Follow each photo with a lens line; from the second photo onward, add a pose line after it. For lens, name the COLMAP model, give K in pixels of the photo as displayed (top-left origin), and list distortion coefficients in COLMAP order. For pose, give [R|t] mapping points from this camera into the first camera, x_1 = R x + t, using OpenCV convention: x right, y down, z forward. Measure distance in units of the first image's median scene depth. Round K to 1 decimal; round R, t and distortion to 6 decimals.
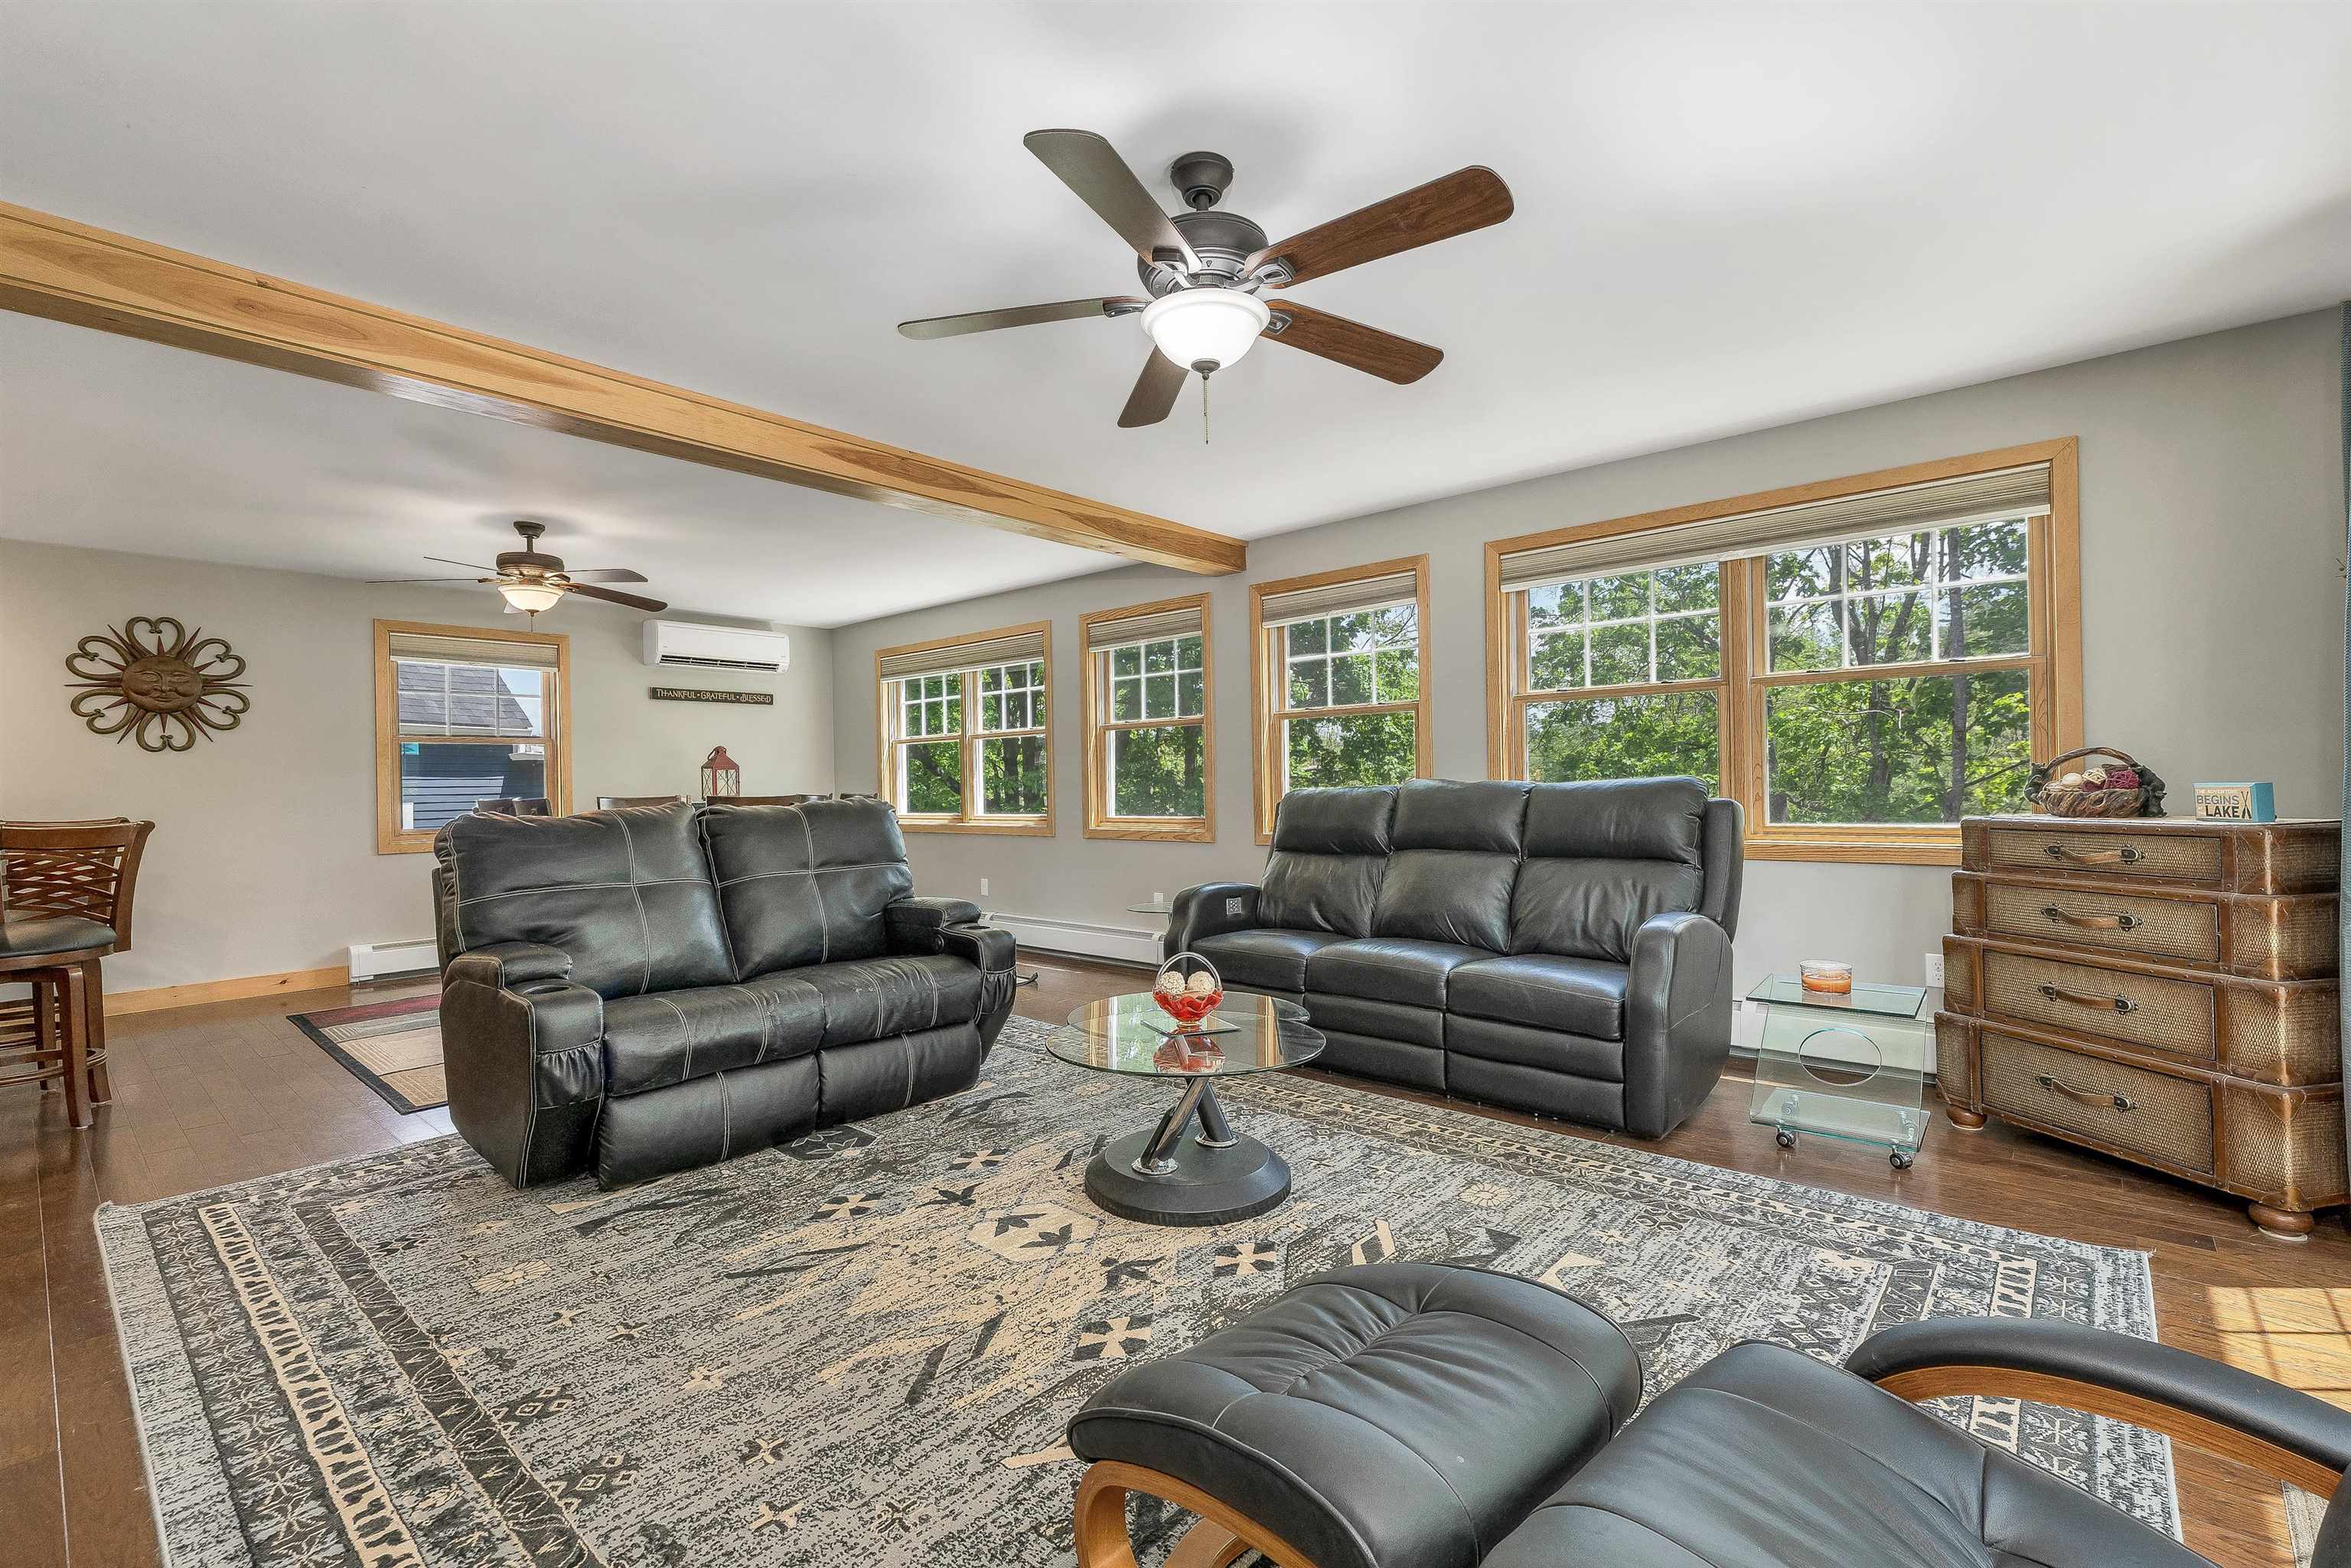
lens RADIAL K [[1020.4, 0, 1175.5], [0, 1020.4, 784.0], [0, 0, 1]] dist [0.000137, 0.000271]
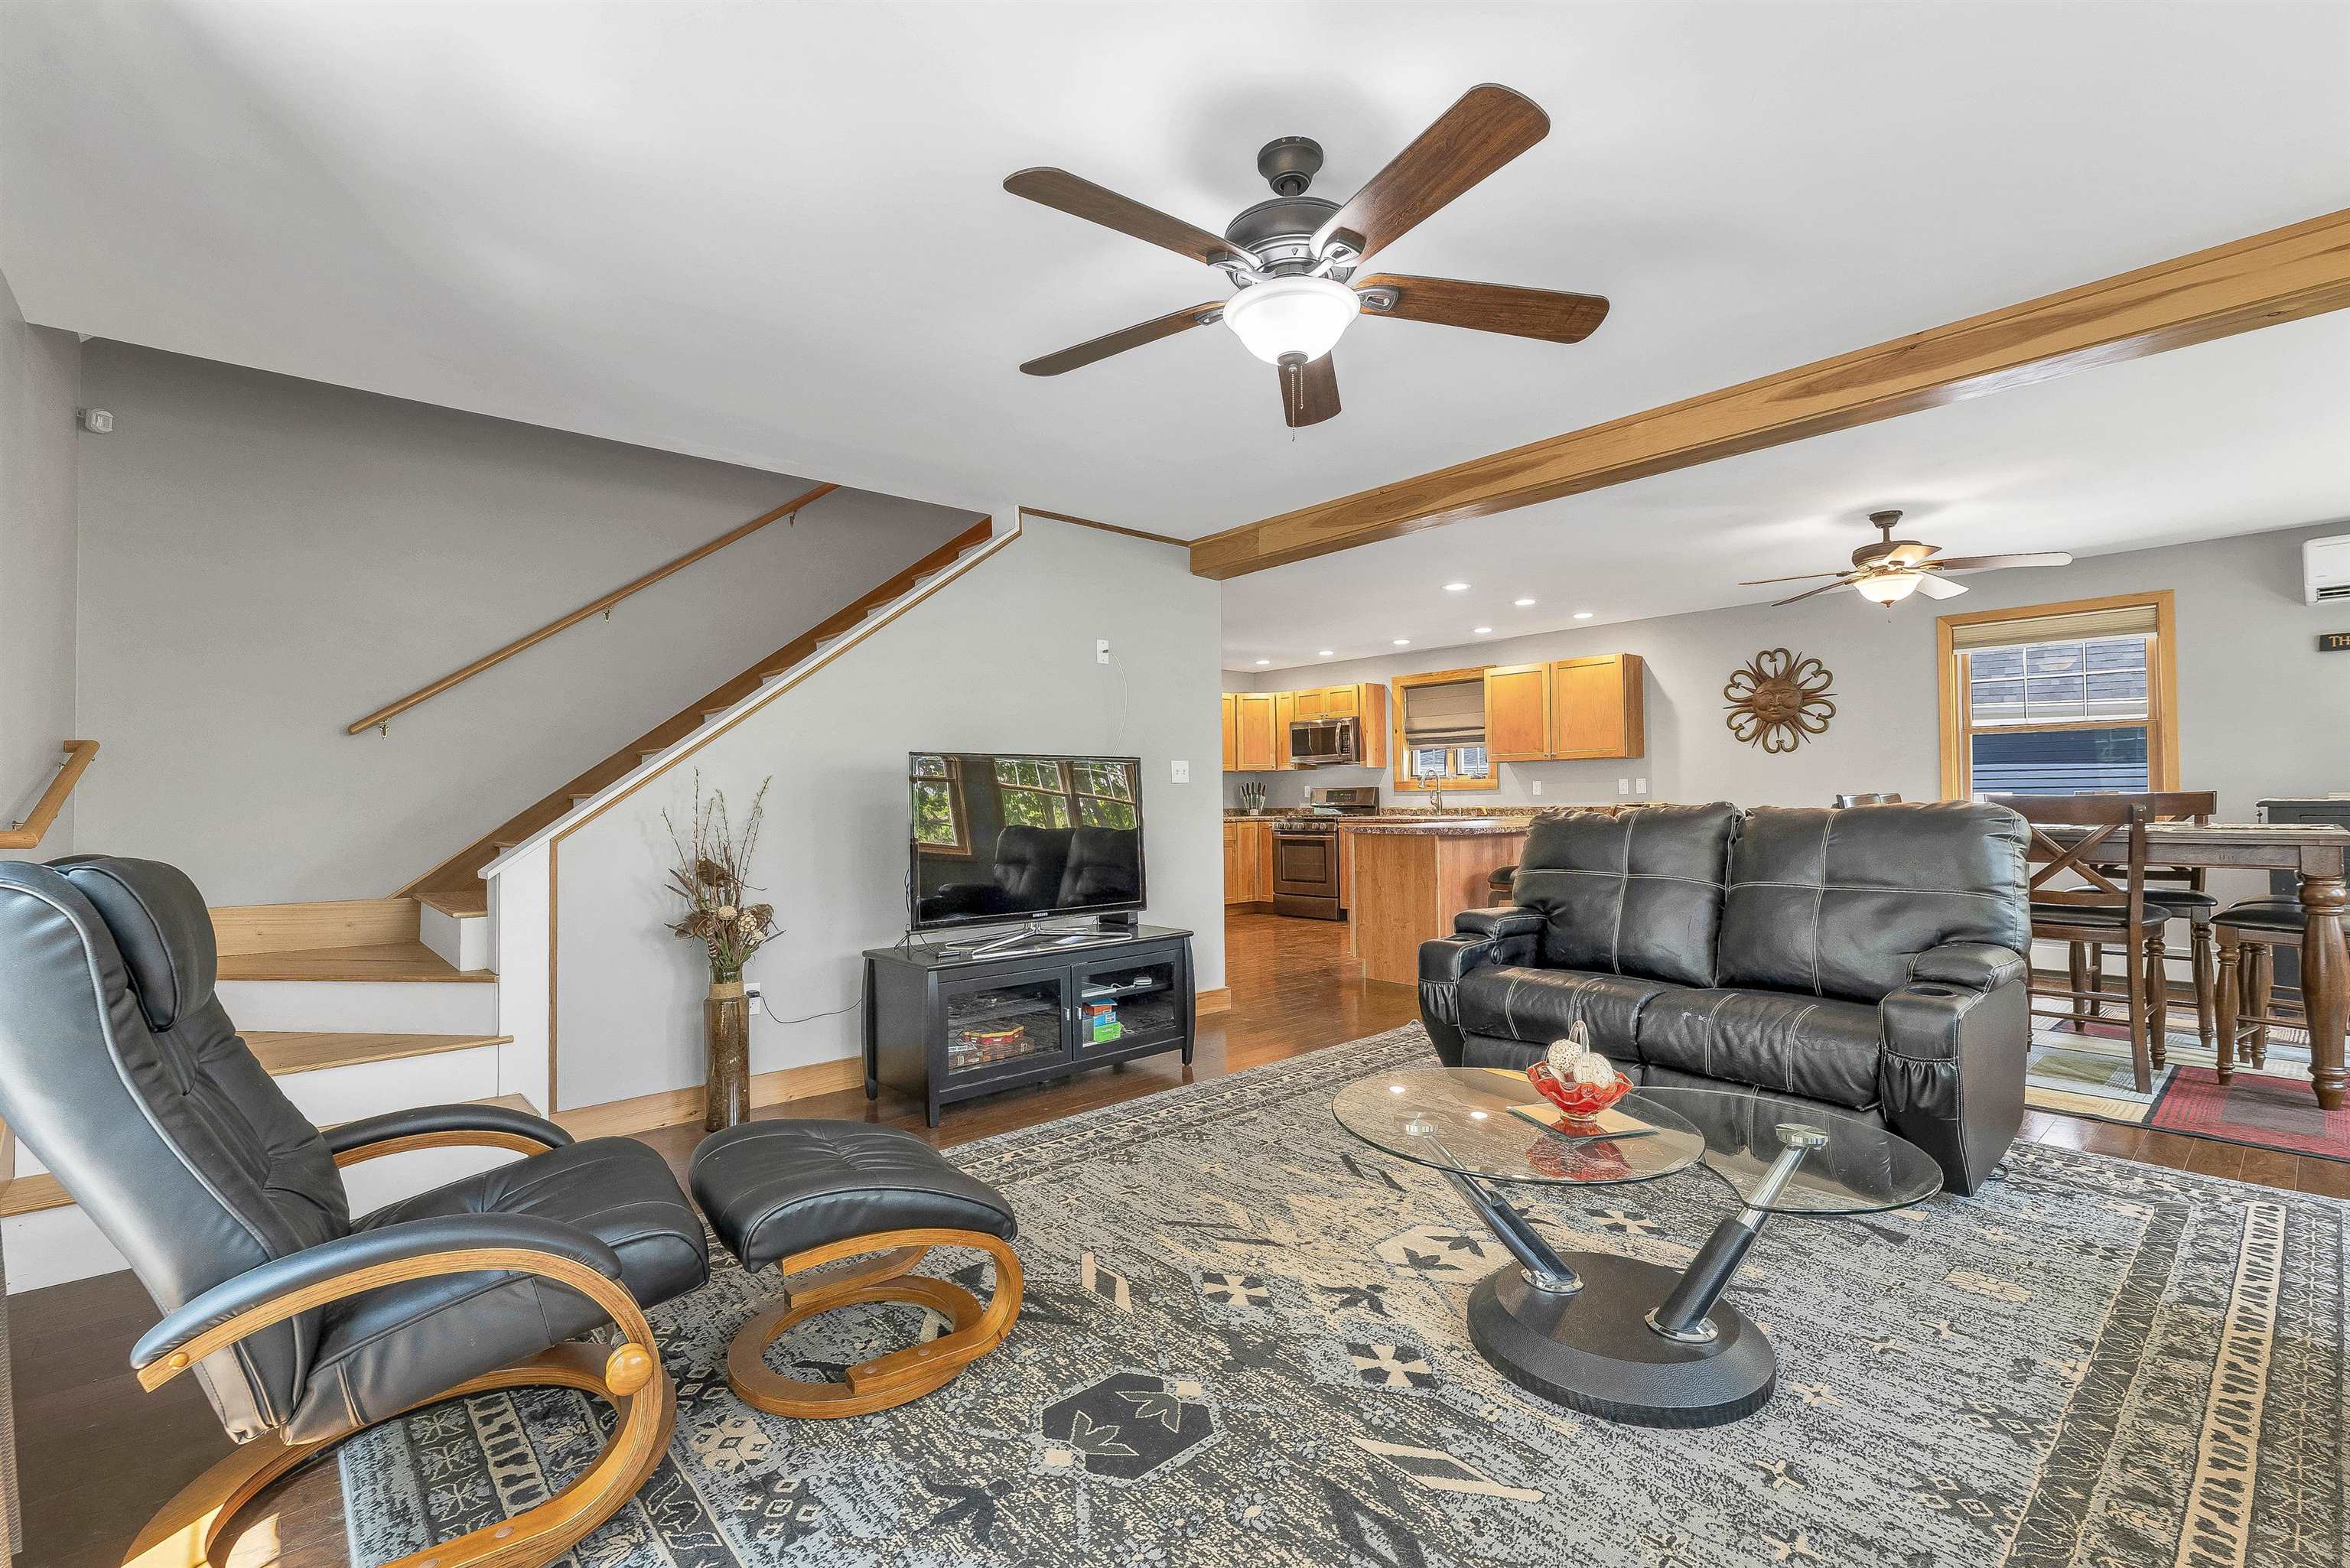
lens RADIAL K [[1039.6, 0, 1167.4], [0, 1039.6, 778.8], [0, 0, 1]] dist [0.004025, -0.000311]
pose [[-0.128594, -0.000189, -0.991697, 0.741256], [0.013645, 0.999905, -0.001960, -0.012706], [0.991603, -0.013784, -0.128579, 0.737972]]
